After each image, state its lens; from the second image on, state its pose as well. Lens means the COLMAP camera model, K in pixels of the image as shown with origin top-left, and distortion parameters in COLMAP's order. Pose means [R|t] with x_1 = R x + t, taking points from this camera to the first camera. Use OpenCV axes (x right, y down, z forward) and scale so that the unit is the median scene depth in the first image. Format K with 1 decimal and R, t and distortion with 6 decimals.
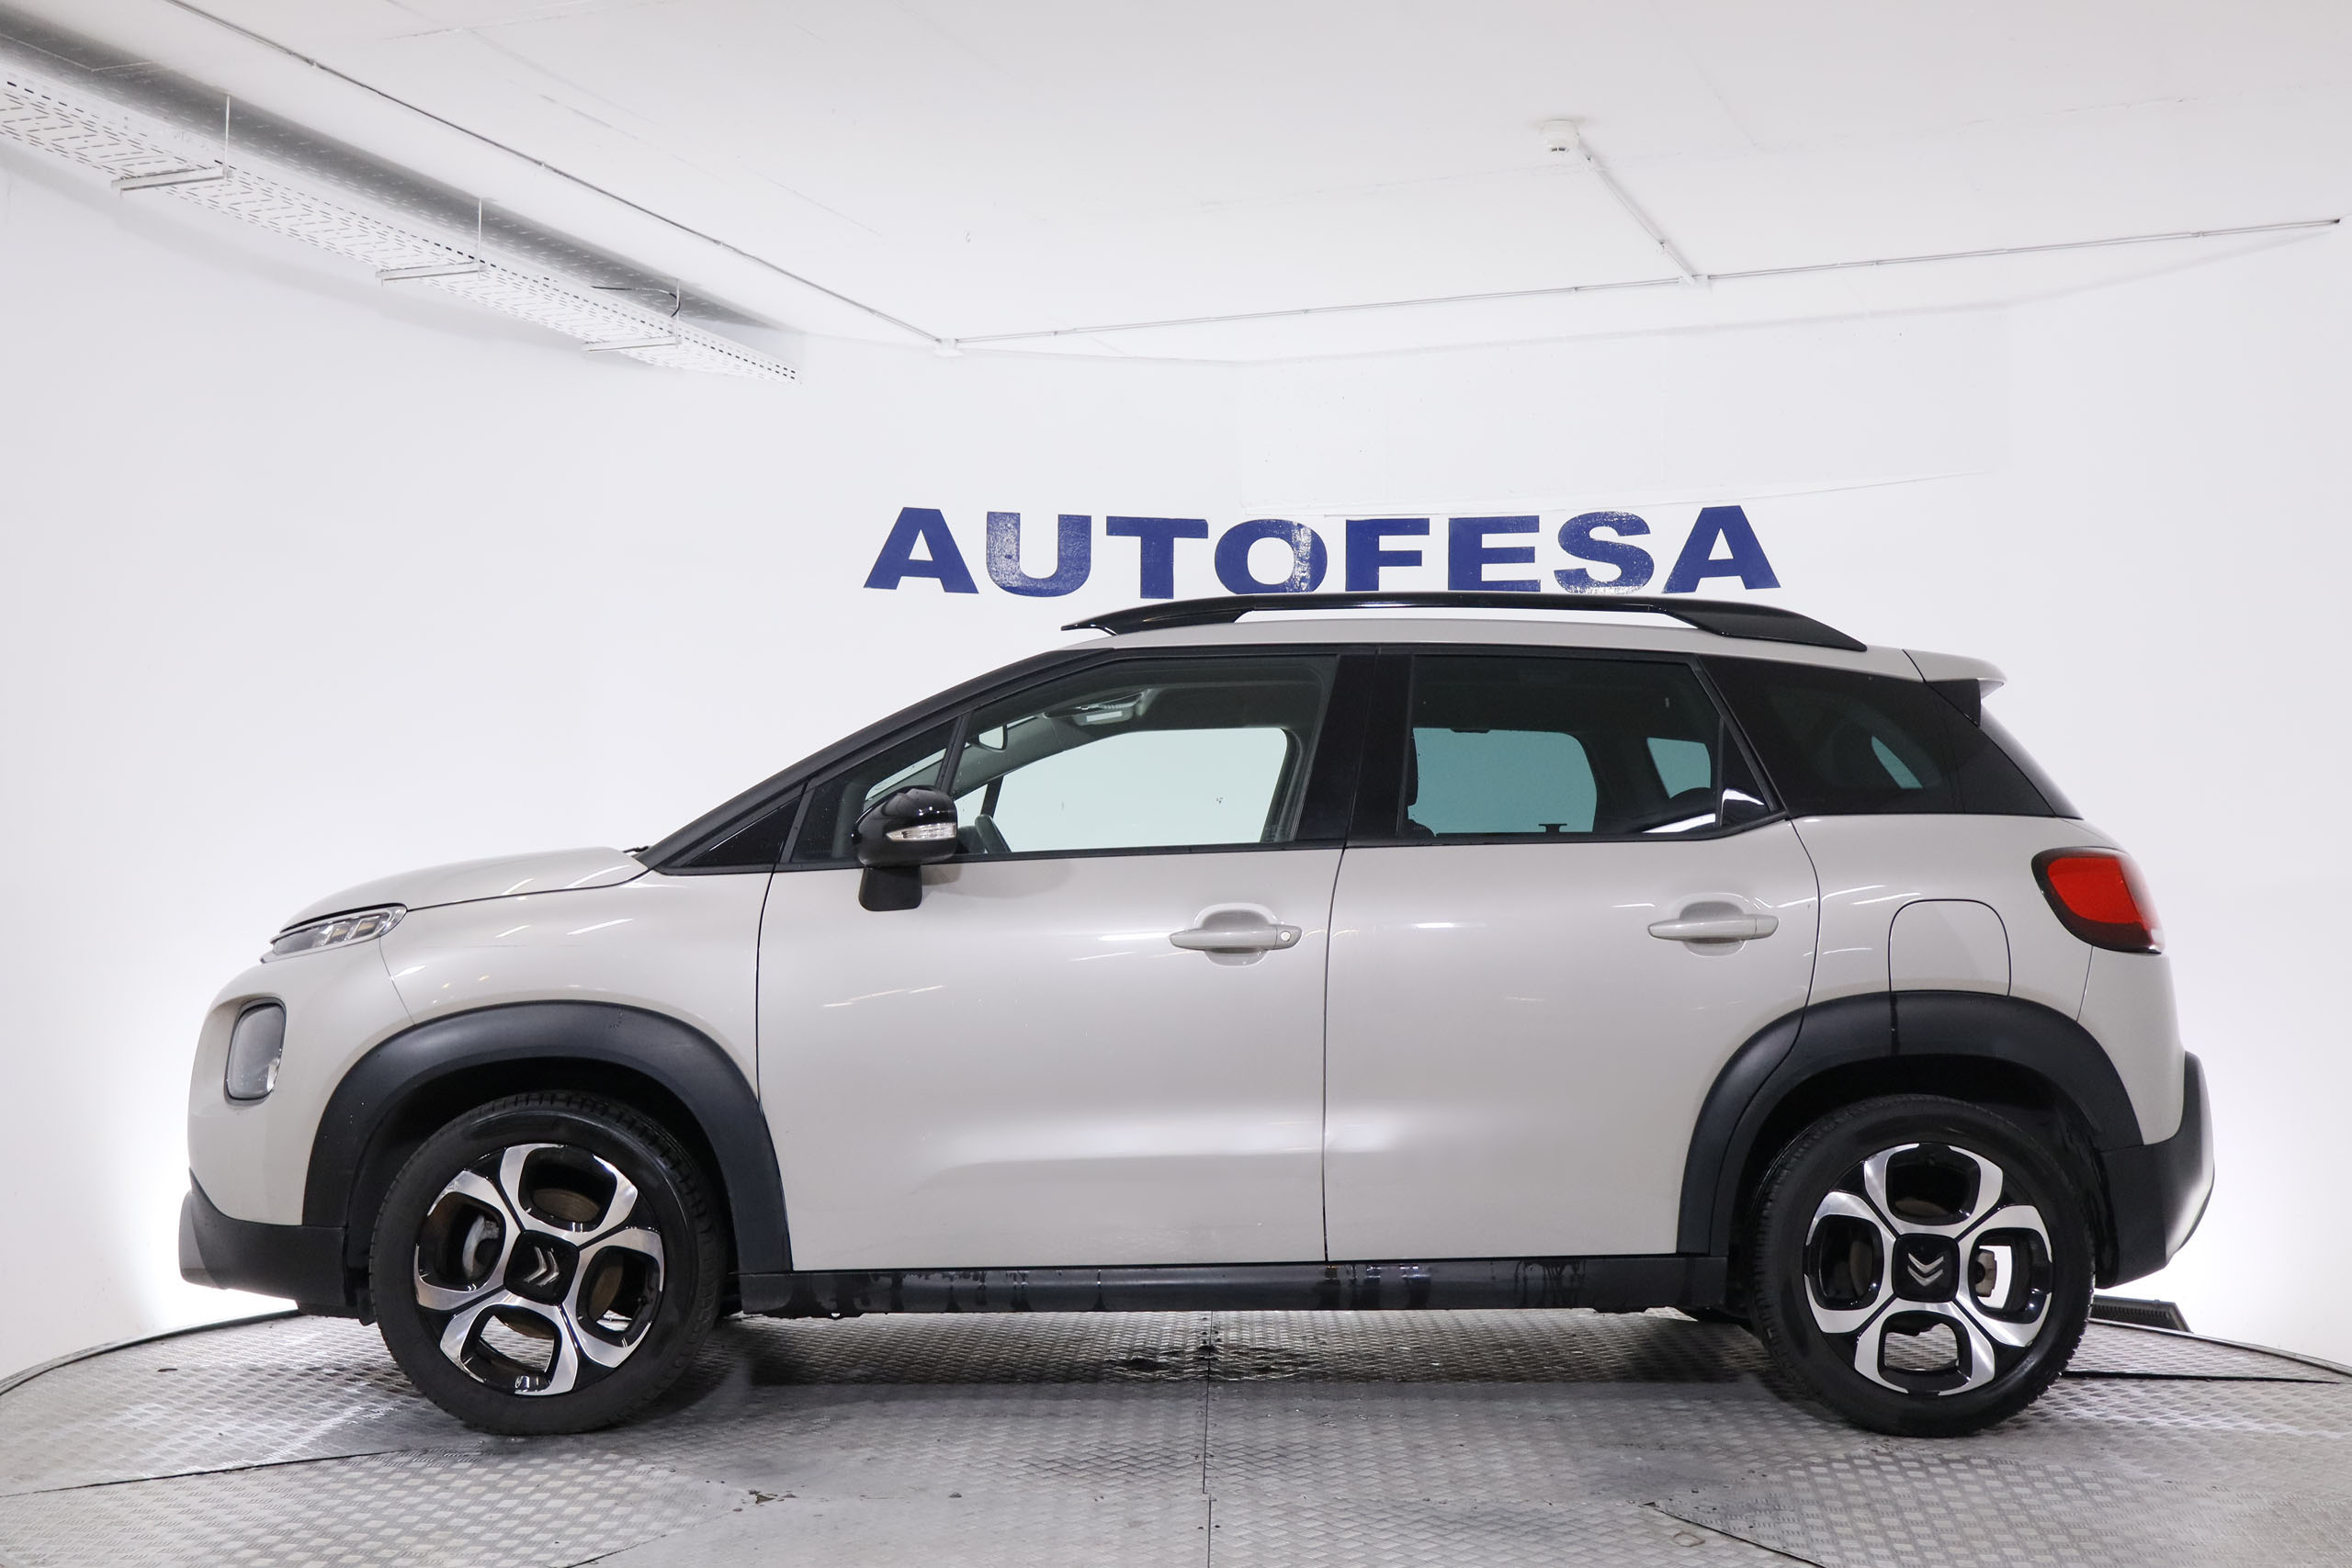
lens RADIAL K [[2672.1, 0, 1164.8], [0, 2672.1, 775.5], [0, 0, 1]] dist [0.027296, 0.000000]
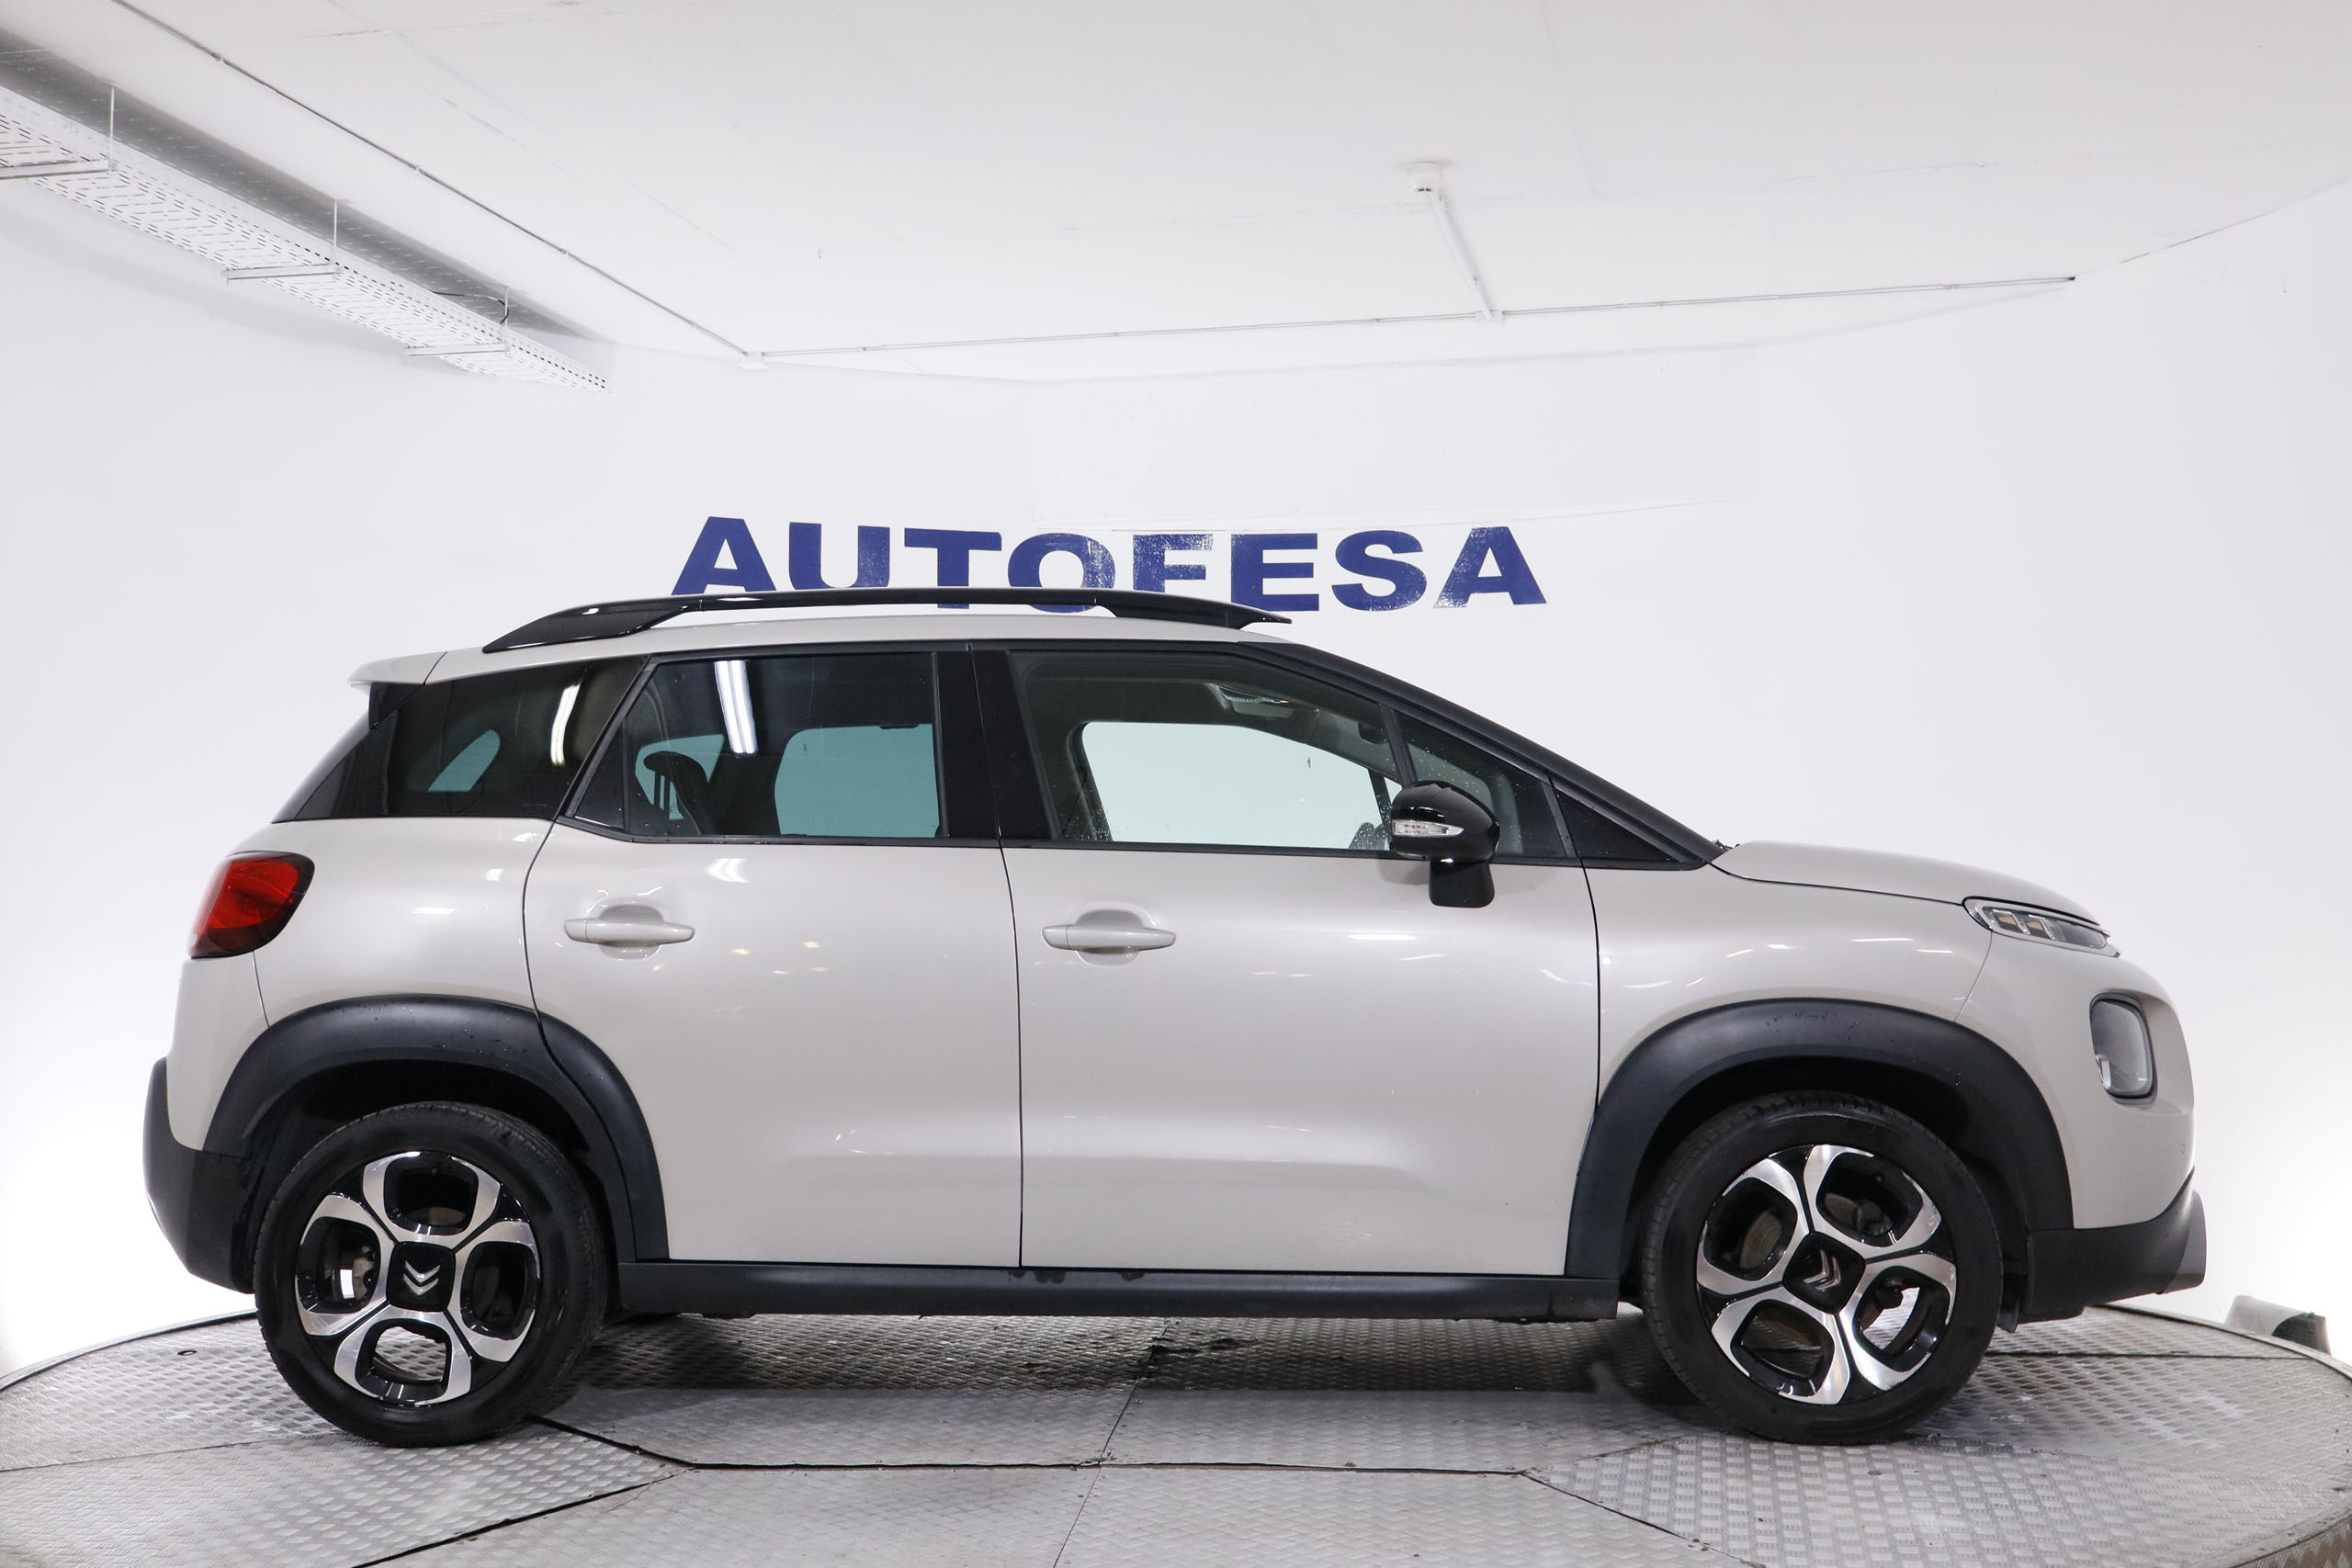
lens RADIAL K [[2557.0, 0, 1180.1], [0, 2557.0, 805.6], [0, 0, 1]] dist [0.026786, 0.000000]
pose [[0.986551, -0.004660, 0.163385, -0.111228], [0.002959, 0.999939, 0.010652, -0.000164], [-0.163424, -0.010025, 0.986505, 0.009582]]
